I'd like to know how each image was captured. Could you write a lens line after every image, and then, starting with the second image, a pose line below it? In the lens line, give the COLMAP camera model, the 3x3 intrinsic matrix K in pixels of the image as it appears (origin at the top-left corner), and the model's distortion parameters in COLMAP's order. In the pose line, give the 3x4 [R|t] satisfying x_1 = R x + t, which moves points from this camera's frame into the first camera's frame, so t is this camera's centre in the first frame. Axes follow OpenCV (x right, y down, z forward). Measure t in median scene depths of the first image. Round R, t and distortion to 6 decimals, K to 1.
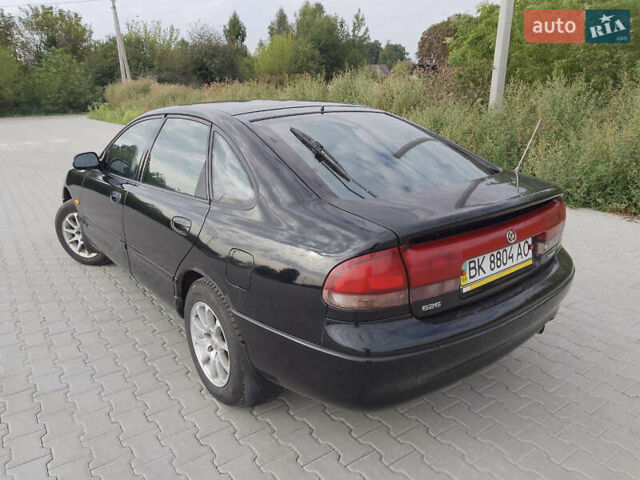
lens RADIAL K [[475.0, 0, 320.8], [0, 475.0, 241.7], [0, 0, 1]] dist [-0.012190, 0.000215]
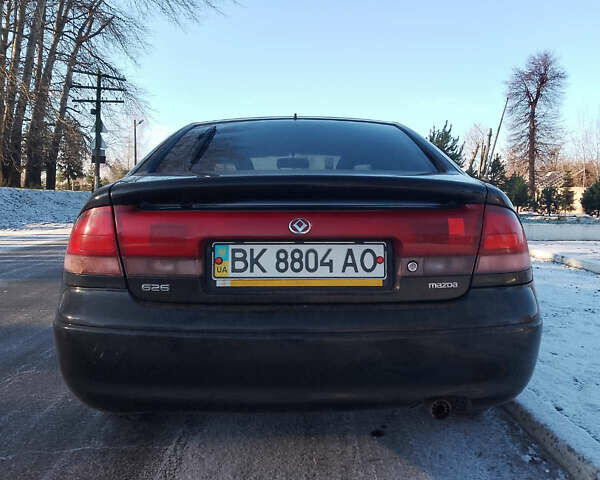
lens RADIAL K [[586.9, 0, 299.4], [0, 586.9, 239.4], [0, 0, 1]] dist [0.001952, 0.000000]
pose [[0.792237, 0.058118, -0.607440, 0.934862], [-0.193915, 0.967832, -0.160309, 0.152129], [0.578582, 0.244795, 0.778022, 0.288609]]
